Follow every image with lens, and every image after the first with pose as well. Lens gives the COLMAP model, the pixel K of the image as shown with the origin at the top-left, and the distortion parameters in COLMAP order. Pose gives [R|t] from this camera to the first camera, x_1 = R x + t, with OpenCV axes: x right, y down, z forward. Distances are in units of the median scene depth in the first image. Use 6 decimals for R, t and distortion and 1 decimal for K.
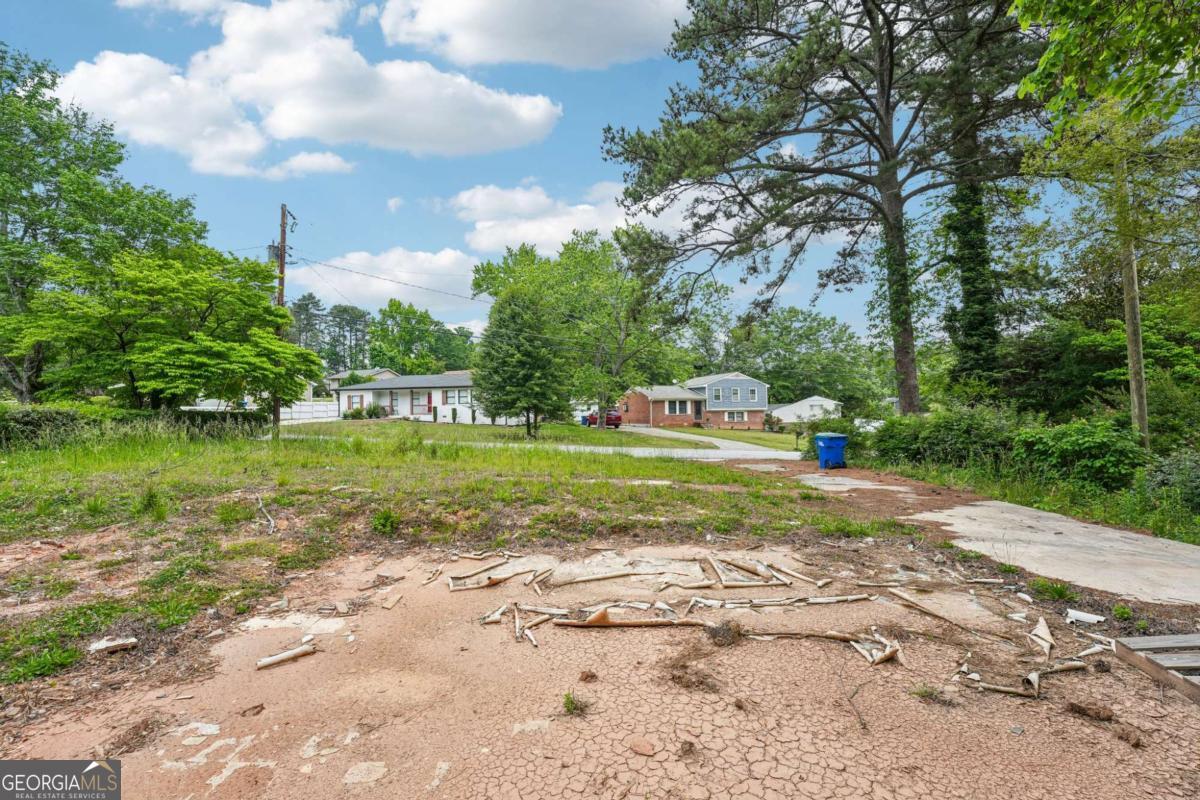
lens RADIAL K [[495.1, 0, 600.5], [0, 495.1, 403.3], [0, 0, 1]] dist [-0.003215, -0.000162]
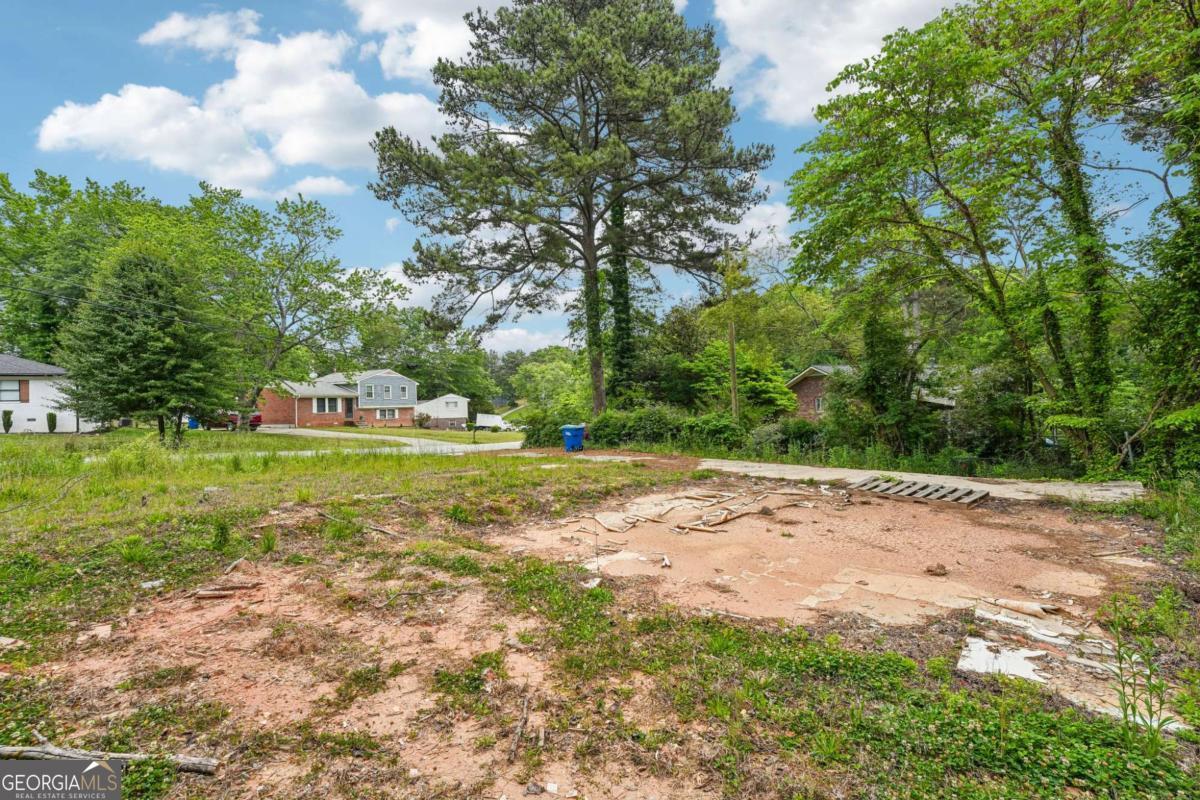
lens RADIAL K [[495.1, 0, 596.2], [0, 495.1, 400.8], [0, 0, 1]] dist [-0.003215, -0.000162]
pose [[0.729110, 0.000990, 0.684396, -0.110273], [-0.002525, 0.999996, 0.001244, -0.002265], [-0.684392, -0.002636, 0.729109, -0.007979]]
